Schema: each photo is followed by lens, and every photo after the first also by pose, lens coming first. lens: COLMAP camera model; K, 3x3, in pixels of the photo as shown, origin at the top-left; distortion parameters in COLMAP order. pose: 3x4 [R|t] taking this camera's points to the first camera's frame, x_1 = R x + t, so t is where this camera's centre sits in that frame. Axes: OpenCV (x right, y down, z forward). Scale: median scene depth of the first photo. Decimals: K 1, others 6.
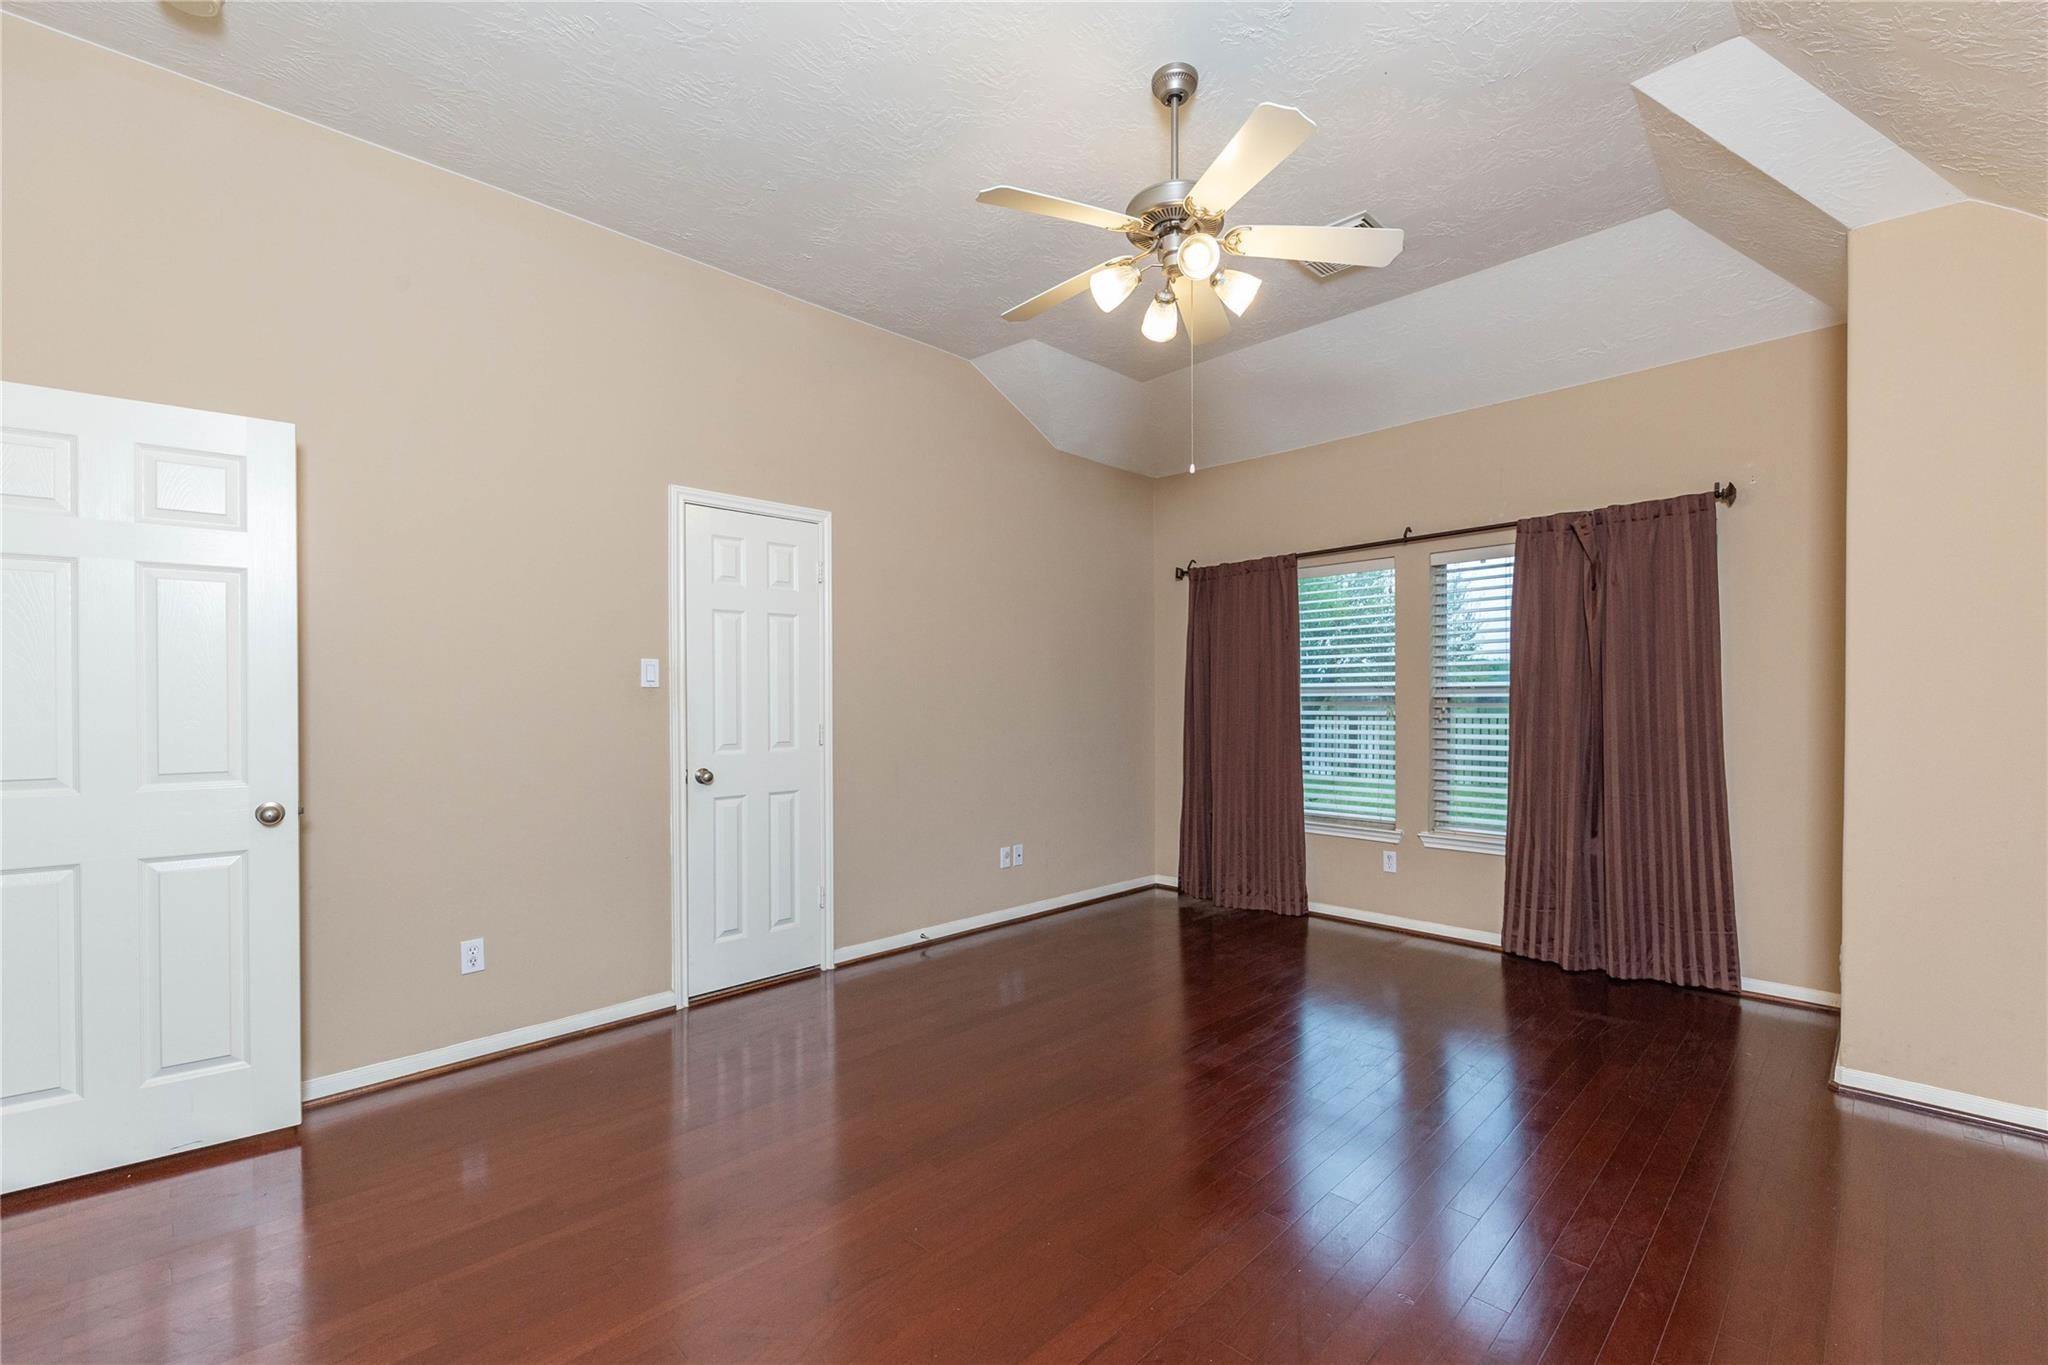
lens RADIAL K [[862.3, 0, 1027.0], [0, 862.3, 689.9], [0, 0, 1]] dist [-0.000322, -0.000346]
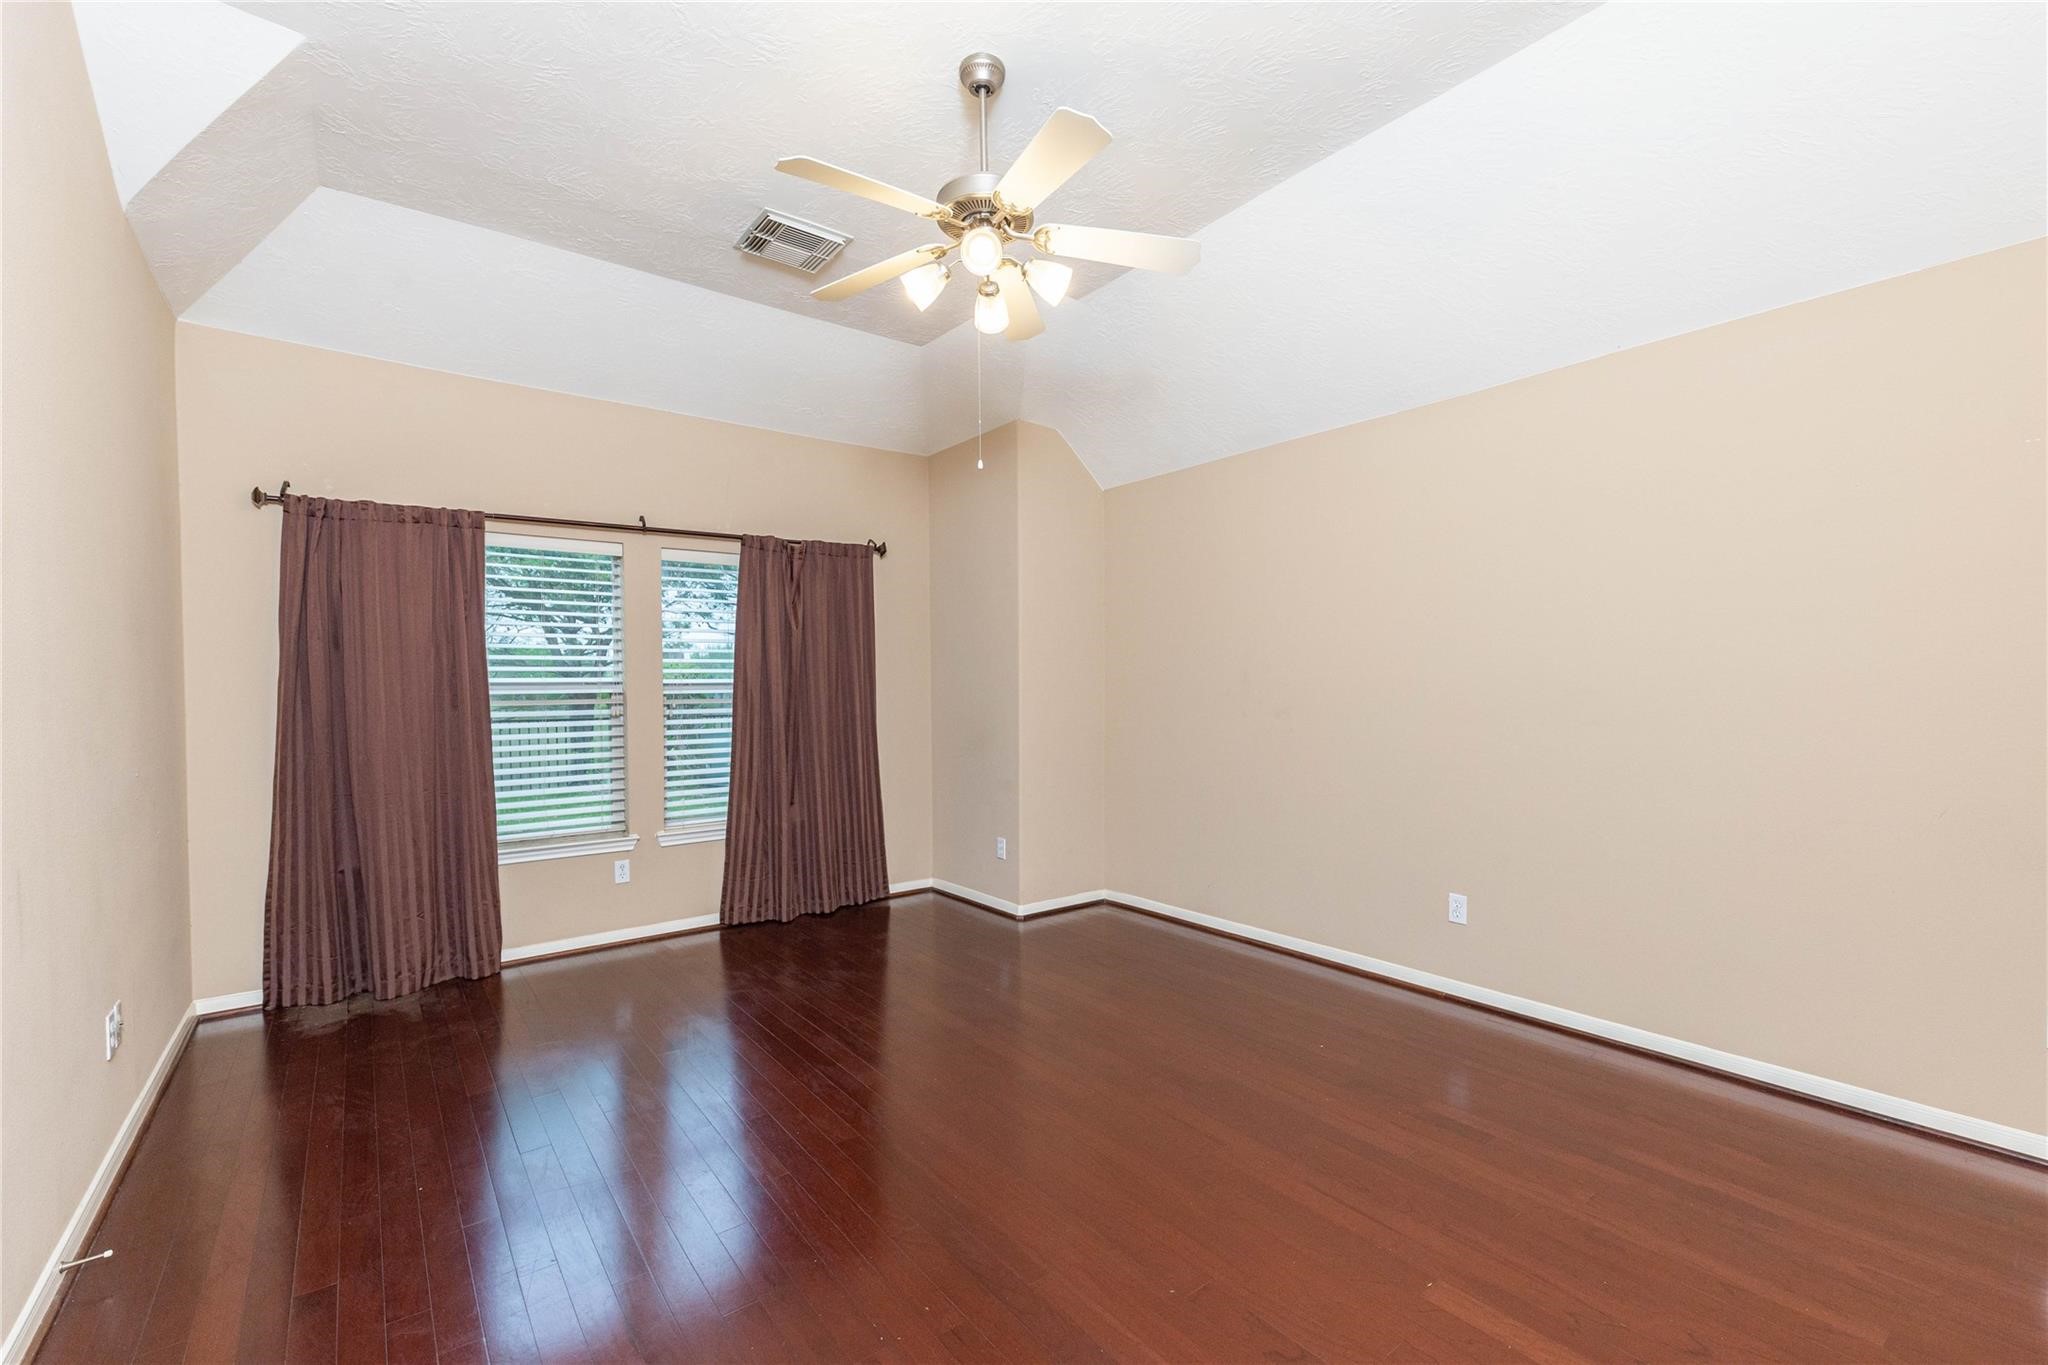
lens RADIAL K [[862.3, 0, 1027.0], [0, 862.3, 689.9], [0, 0, 1]] dist [-0.000322, -0.000346]
pose [[0.121270, 0.001695, 0.992618, -0.458730], [0.003030, 0.999993, -0.002078, 0.007362], [-0.992615, 0.003260, 0.121264, 0.467587]]
